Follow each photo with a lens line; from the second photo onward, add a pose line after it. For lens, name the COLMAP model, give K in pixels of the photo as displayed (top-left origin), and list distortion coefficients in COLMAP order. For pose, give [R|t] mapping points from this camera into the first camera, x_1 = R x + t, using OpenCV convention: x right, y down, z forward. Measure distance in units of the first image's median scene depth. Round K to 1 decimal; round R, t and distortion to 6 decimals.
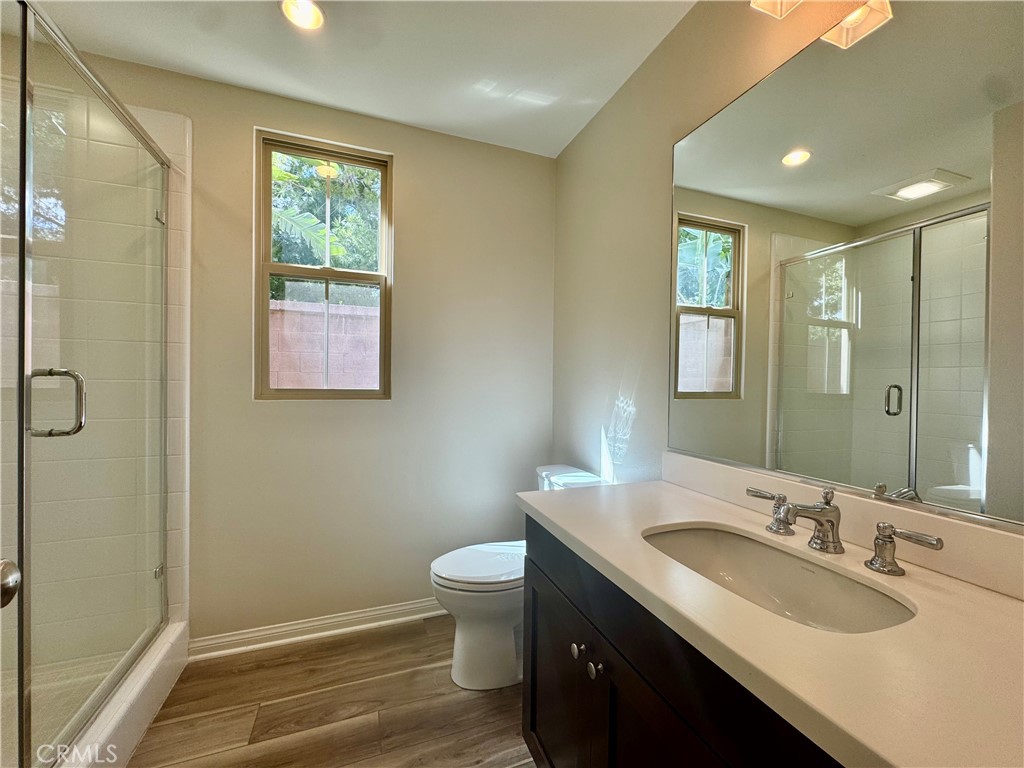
lens RADIAL K [[408.0, 0, 510.5], [0, 408.0, 383.7], [0, 0, 1]] dist [-0.007937, 0.000522]
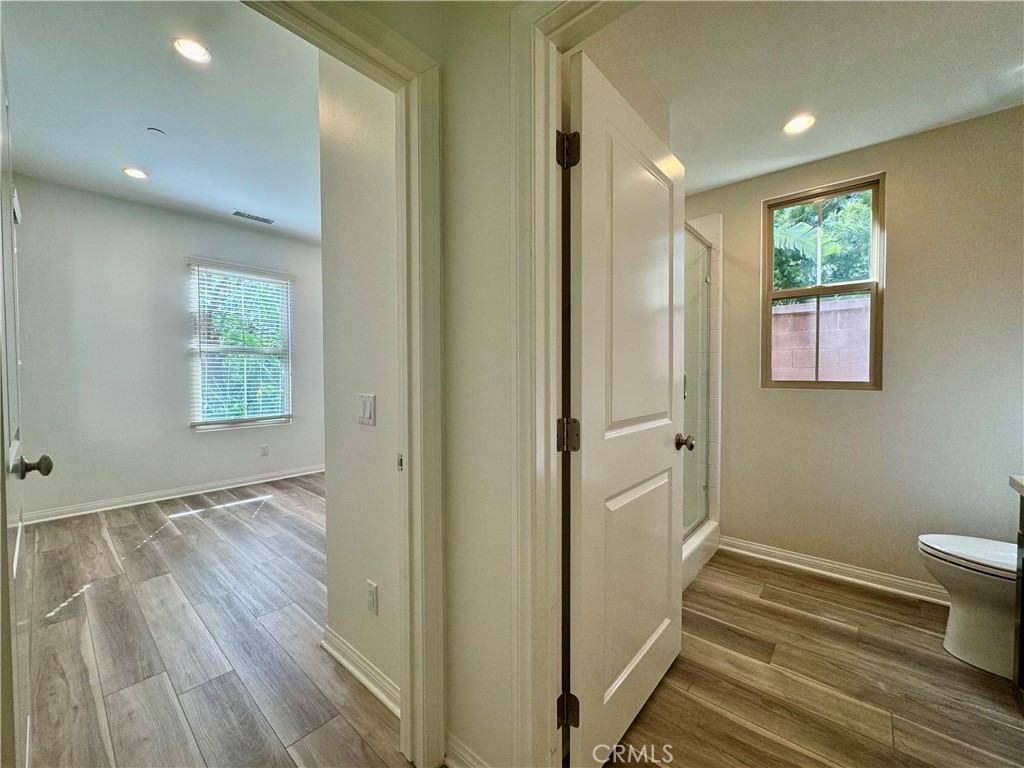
lens RADIAL K [[408.0, 0, 510.5], [0, 408.0, 383.7], [0, 0, 1]] dist [-0.007937, 0.000522]
pose [[0.473631, 0.010004, -0.880667, 0.235656], [0.001486, 0.999925, 0.012159, 0.005419], [0.880722, -0.007068, 0.473580, -0.495850]]
